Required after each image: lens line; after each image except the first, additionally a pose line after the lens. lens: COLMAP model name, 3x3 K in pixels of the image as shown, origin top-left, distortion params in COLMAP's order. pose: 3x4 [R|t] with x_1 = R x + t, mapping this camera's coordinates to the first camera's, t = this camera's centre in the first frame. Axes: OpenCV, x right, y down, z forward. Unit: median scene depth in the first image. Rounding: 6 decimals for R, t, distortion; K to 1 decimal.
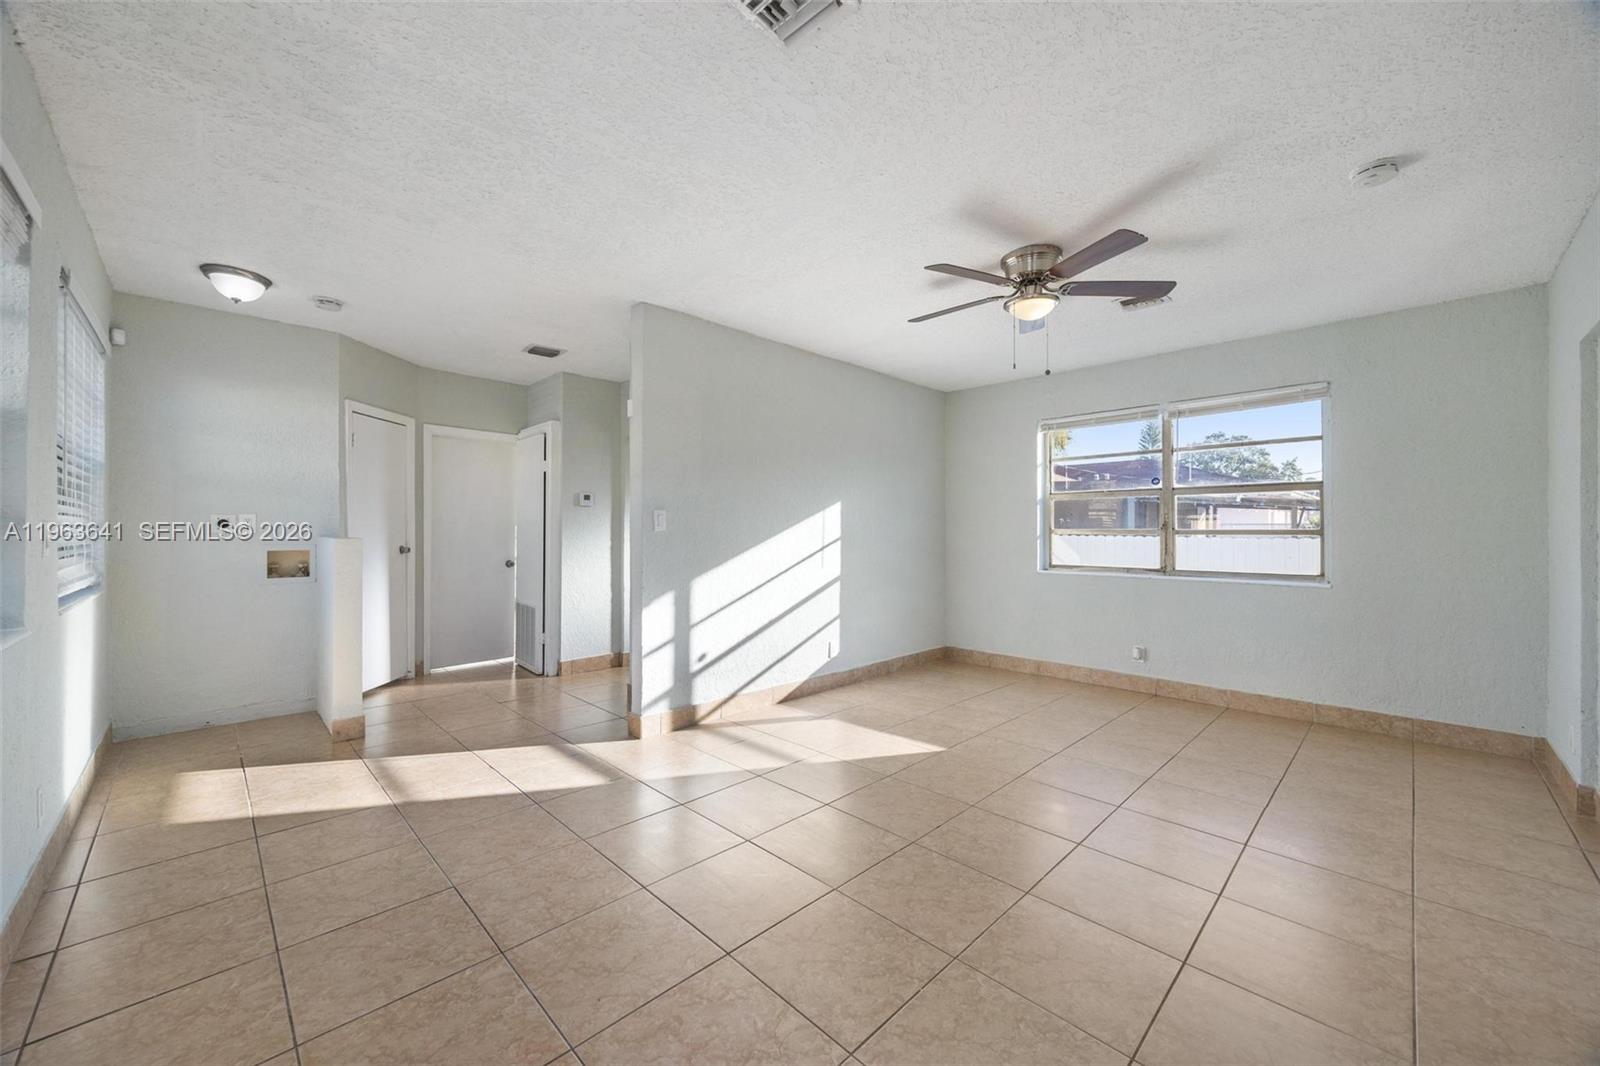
lens RADIAL K [[623.4, 0, 800.0], [0, 623.4, 533.0], [0, 0, 1]] dist [0.013017, 0.004939]
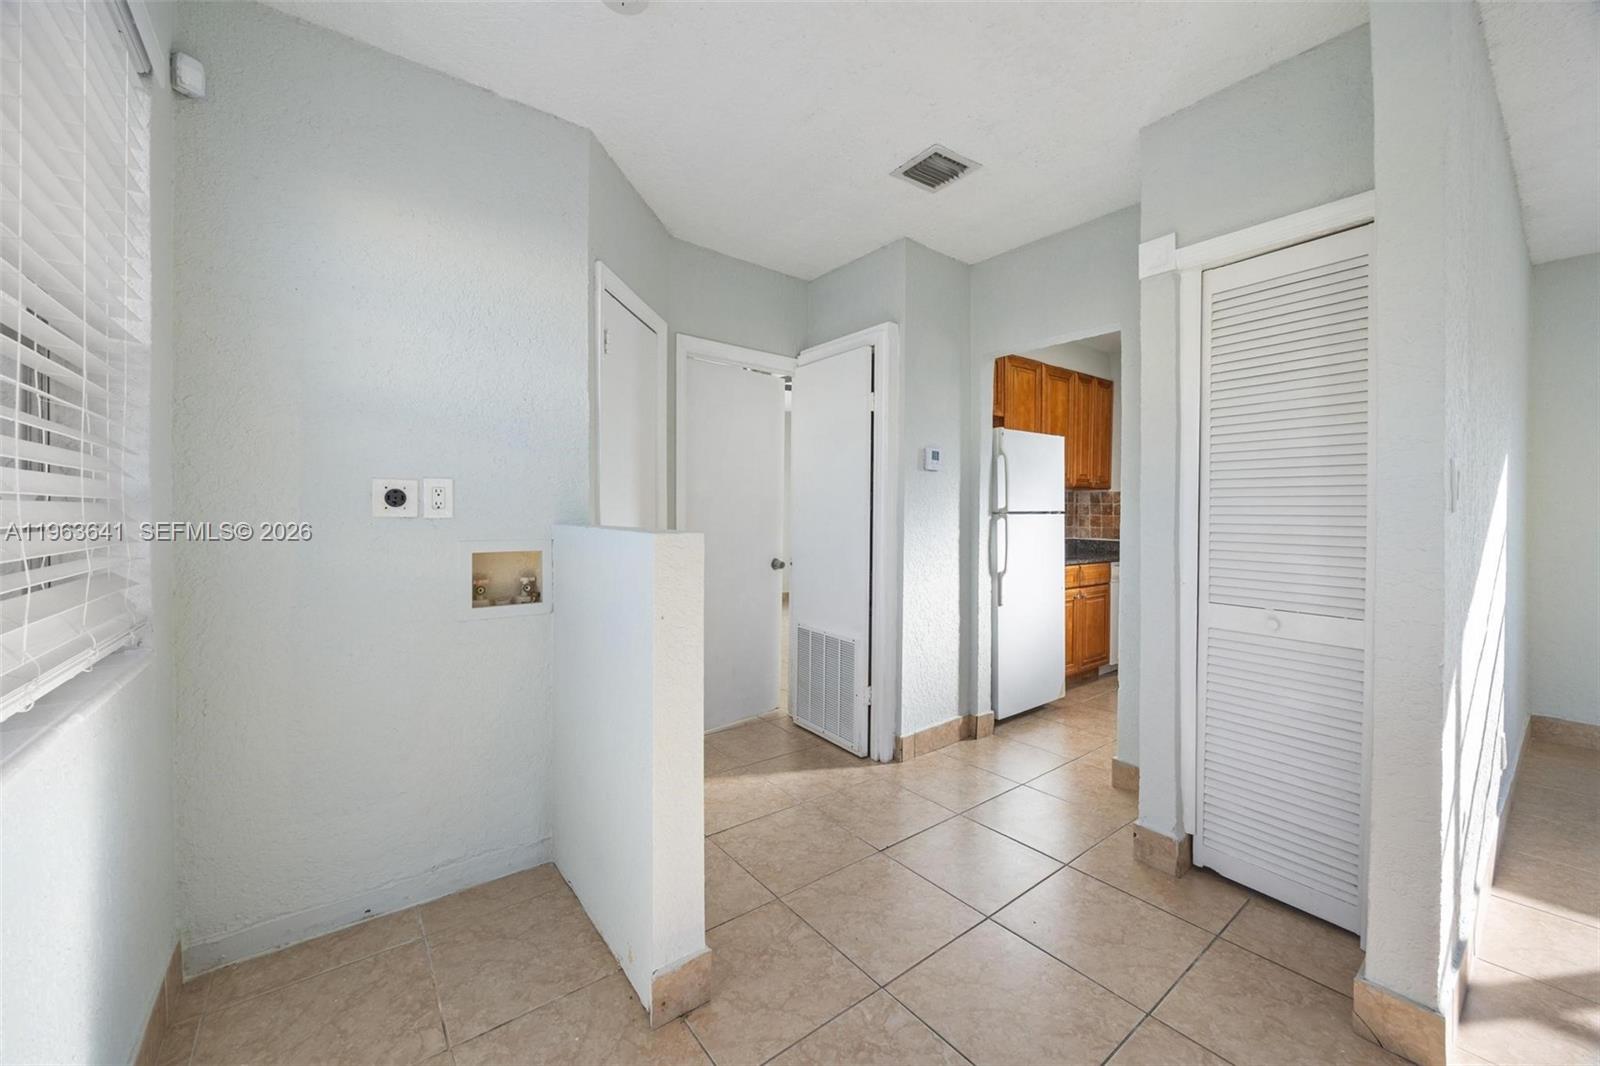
lens RADIAL K [[611.6, 0, 800.0], [0, 611.6, 533.0], [0, 0, 1]] dist [0.001147, 0.000315]
pose [[0.993294, 0.010645, -0.115127, -0.409658], [-0.006795, 0.999406, 0.033782, -0.004585], [0.115418, -0.032773, 0.992776, 0.424152]]
